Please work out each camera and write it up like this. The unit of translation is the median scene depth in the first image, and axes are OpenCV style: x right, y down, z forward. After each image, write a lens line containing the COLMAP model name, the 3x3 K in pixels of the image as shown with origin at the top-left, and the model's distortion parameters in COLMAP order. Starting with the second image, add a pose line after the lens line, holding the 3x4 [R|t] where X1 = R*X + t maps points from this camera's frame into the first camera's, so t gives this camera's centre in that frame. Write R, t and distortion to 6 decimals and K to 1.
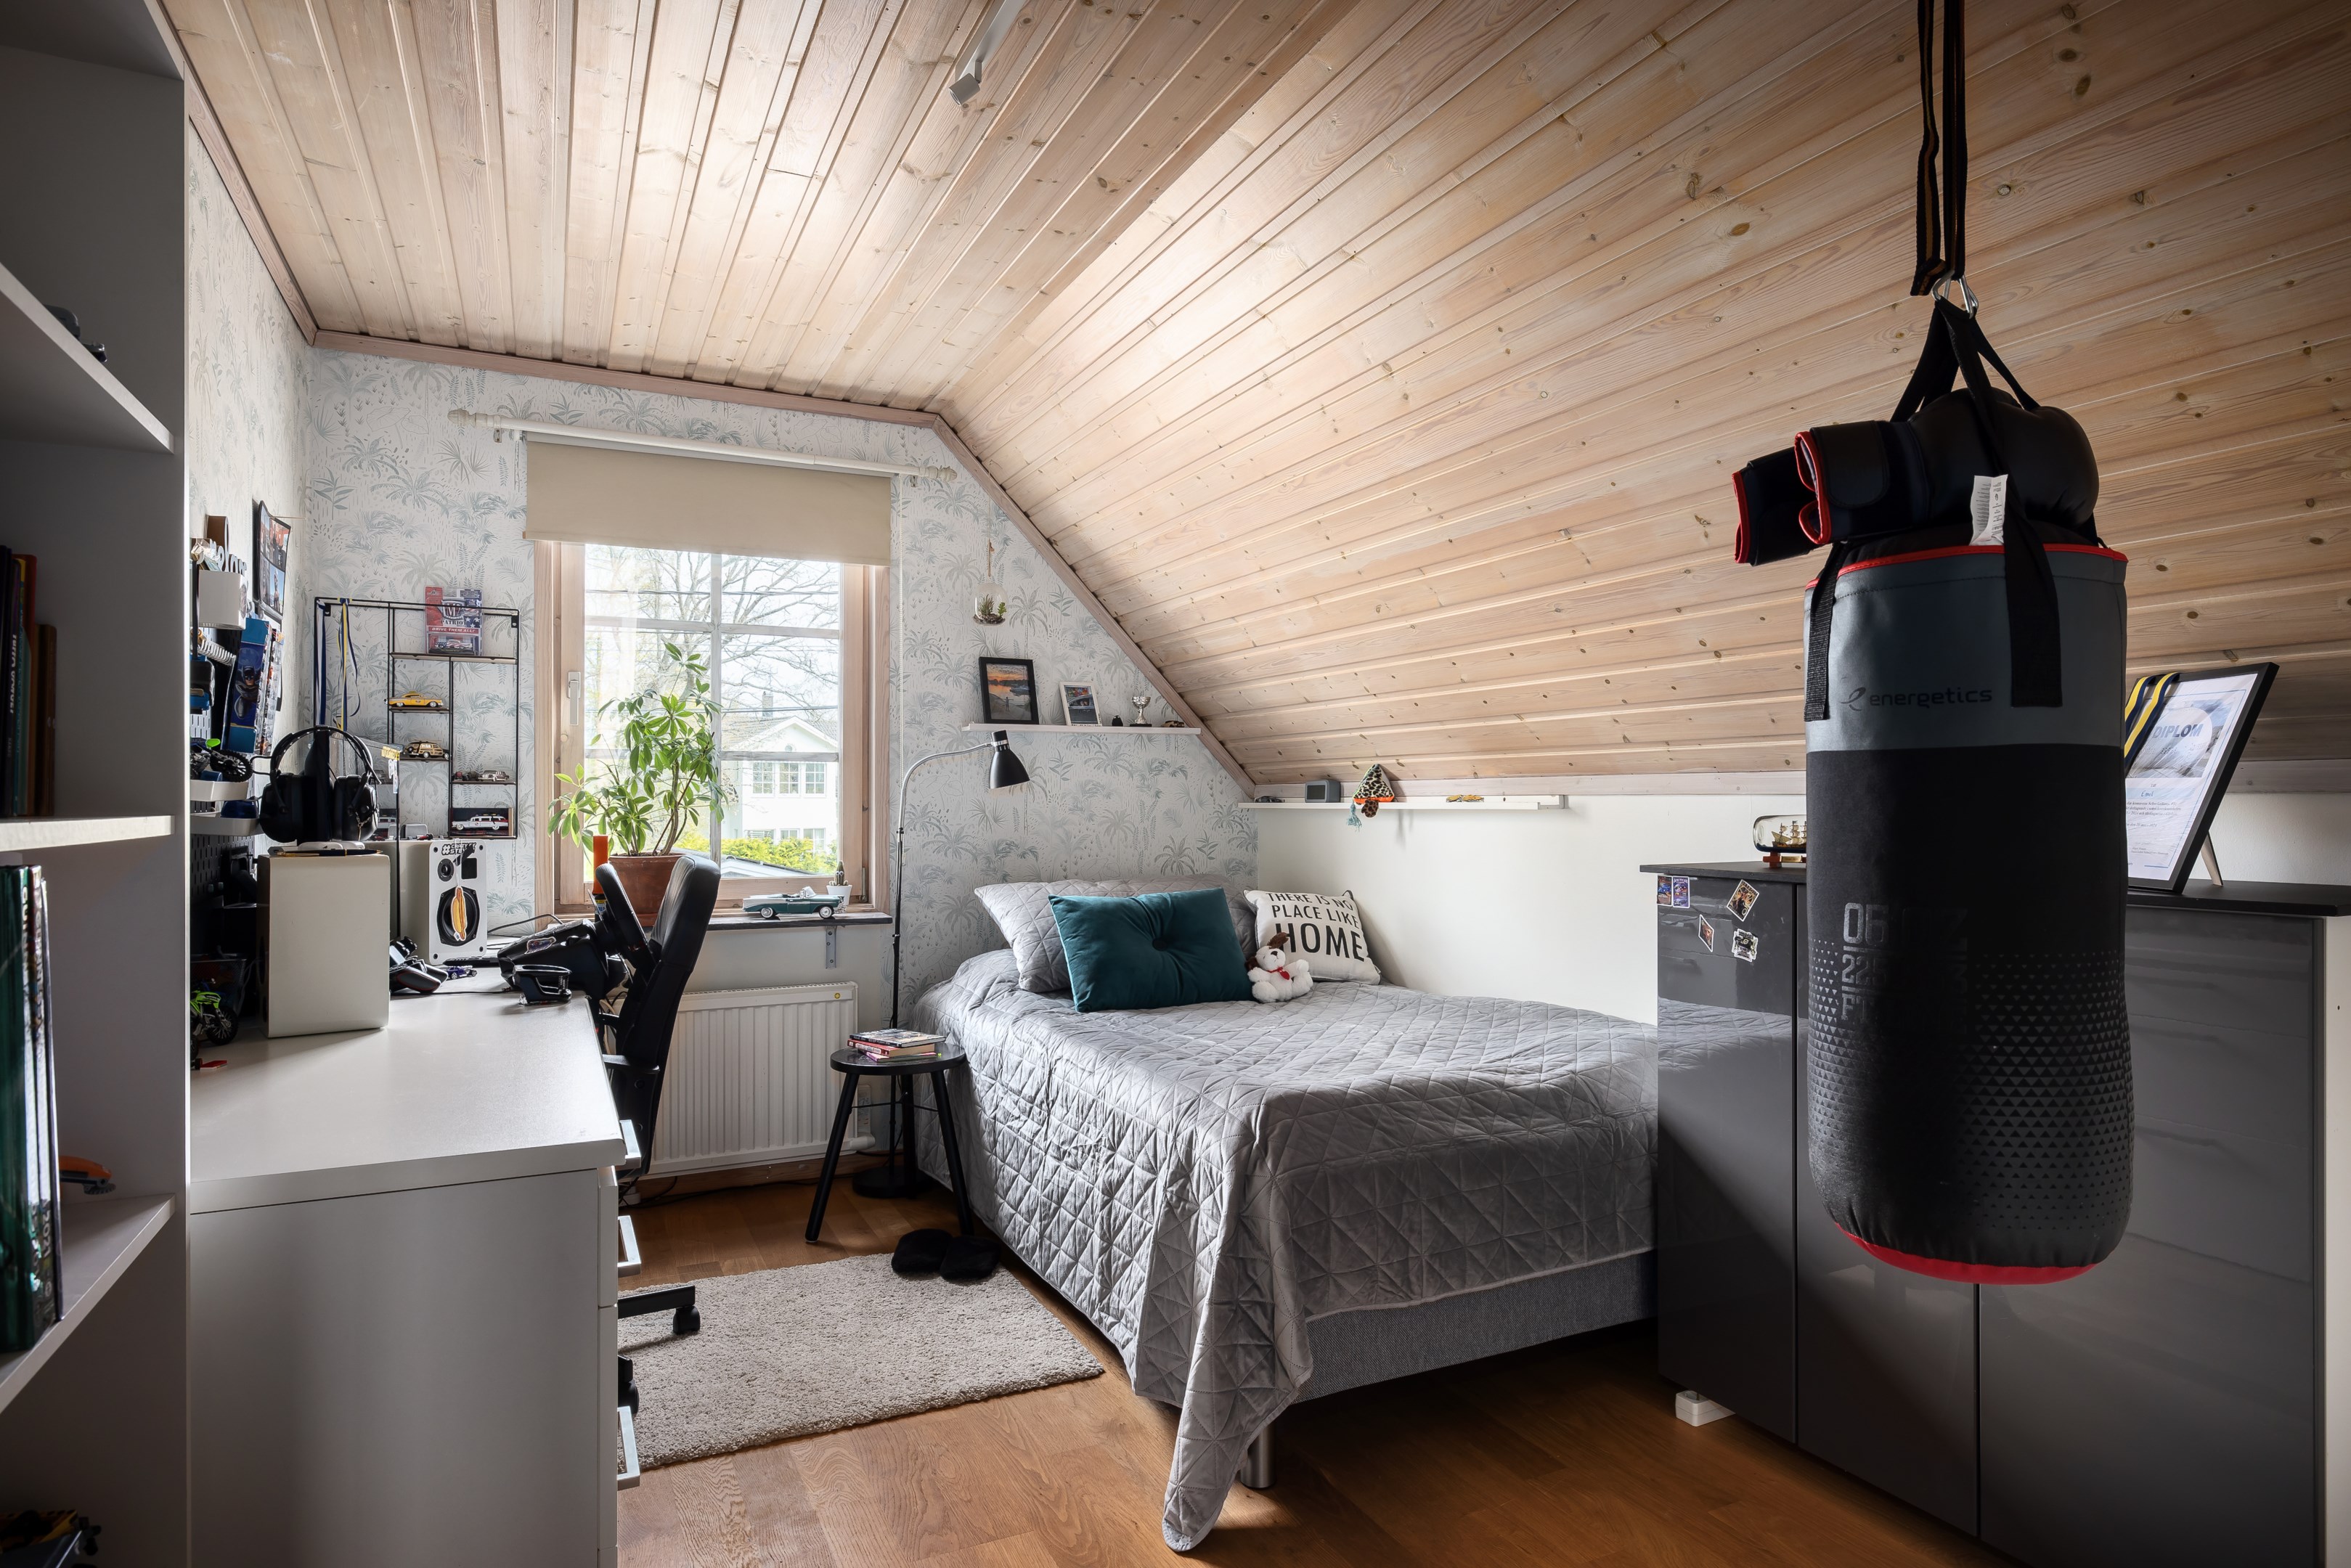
lens RADIAL K [[1326.8, 0, 1176.4], [0, 1326.8, 790.6], [0, 0, 1]] dist [-0.005196, -0.000425]
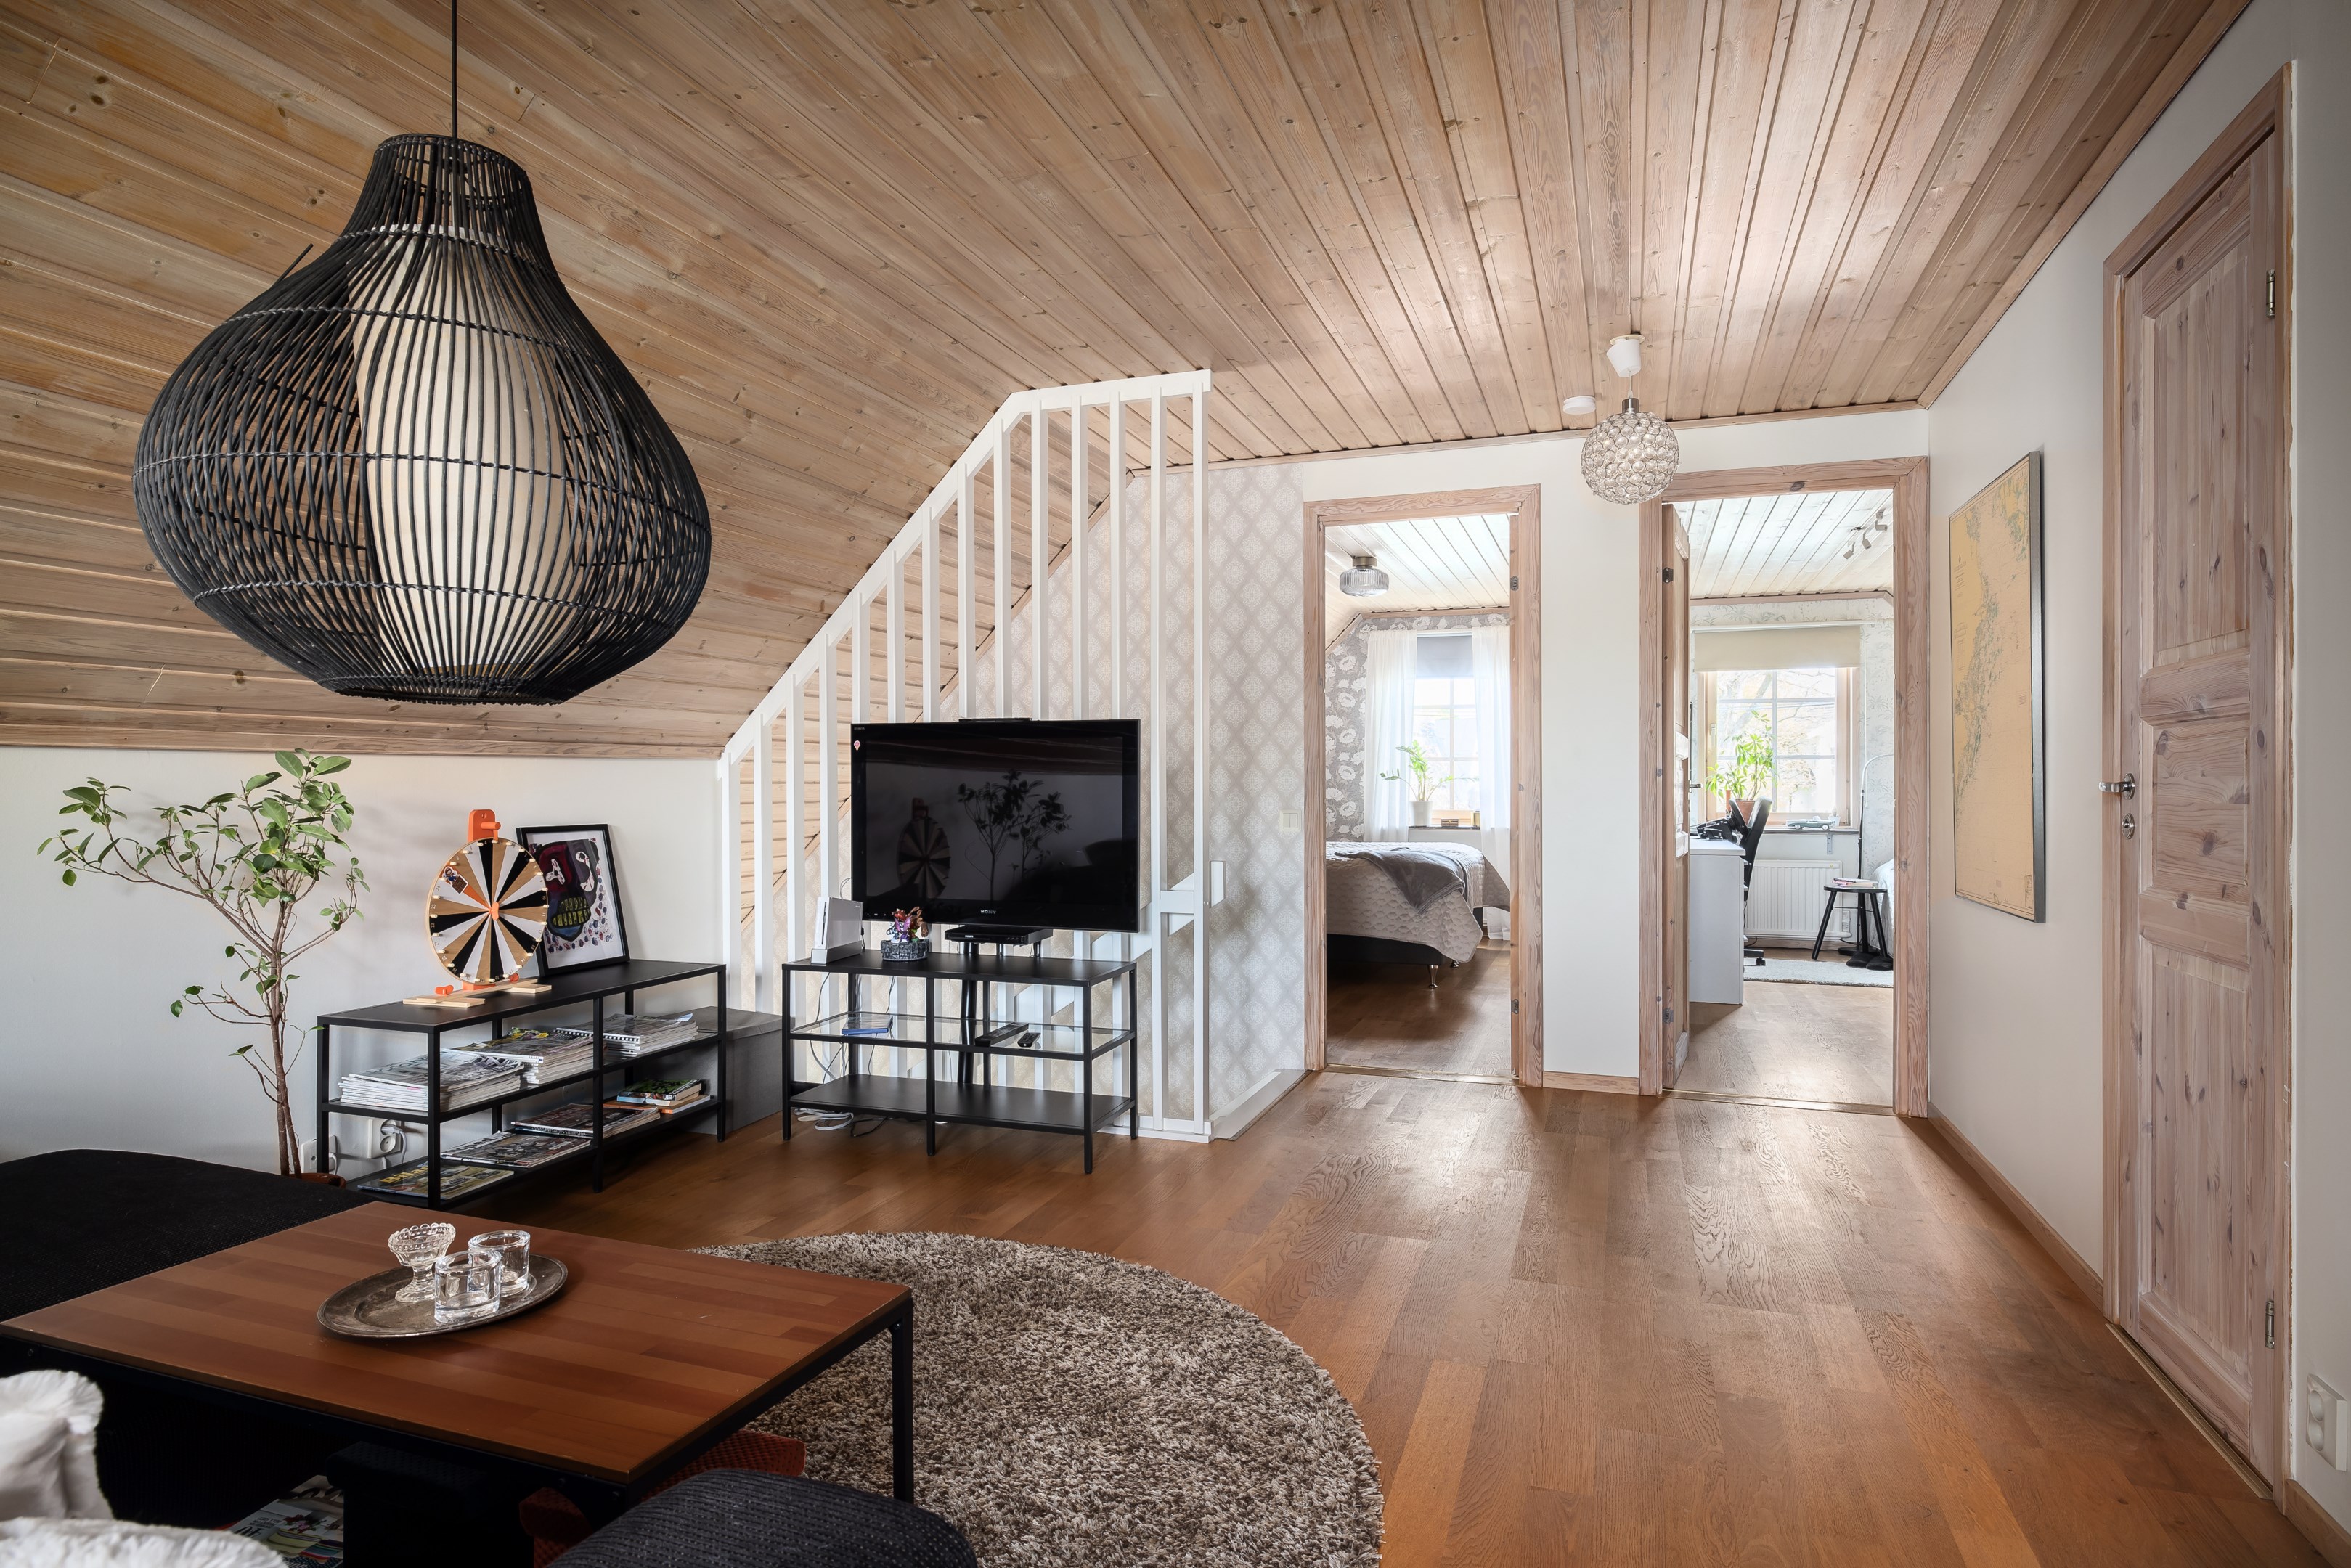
lens RADIAL K [[1261.6, 0, 1172.5], [0, 1261.6, 790.0], [0, 0, 1]] dist [-0.005440, -0.000795]
pose [[0.709159, 0.003695, -0.705039, 0.462572], [0.004625, 0.999940, 0.009893, 0.003356], [0.705034, -0.010277, 0.709099, -1.310363]]
